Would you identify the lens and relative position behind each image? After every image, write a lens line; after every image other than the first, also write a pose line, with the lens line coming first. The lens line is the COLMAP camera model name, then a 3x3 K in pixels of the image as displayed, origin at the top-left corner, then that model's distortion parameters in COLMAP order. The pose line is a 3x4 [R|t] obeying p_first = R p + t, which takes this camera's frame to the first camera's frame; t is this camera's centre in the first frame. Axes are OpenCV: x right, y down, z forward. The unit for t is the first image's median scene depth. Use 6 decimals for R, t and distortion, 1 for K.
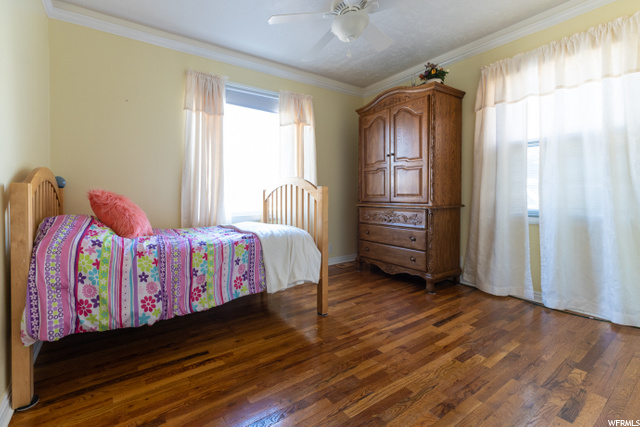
lens RADIAL K [[269.1, 0, 319.6], [0, 269.1, 187.8], [0, 0, 1]] dist [0.012968, 0.000035]
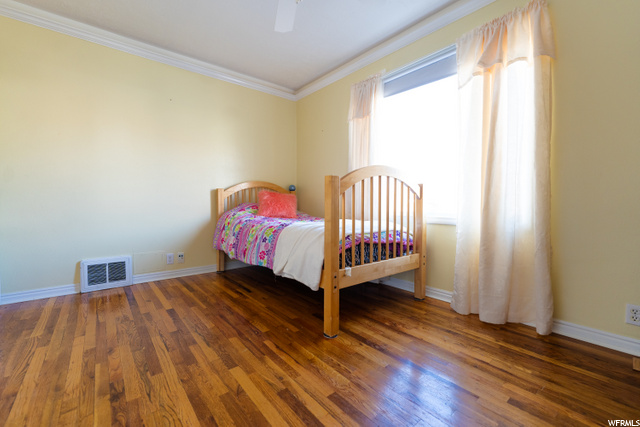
lens RADIAL K [[273.1, 0, 320.3], [0, 273.1, 205.3], [0, 0, 1]] dist [-0.001031, -0.000076]
pose [[0.044426, 0.004987, -0.999000, 1.079179], [0.026031, 0.999642, 0.006148, 0.103300], [0.998674, -0.026278, 0.044280, 1.247943]]
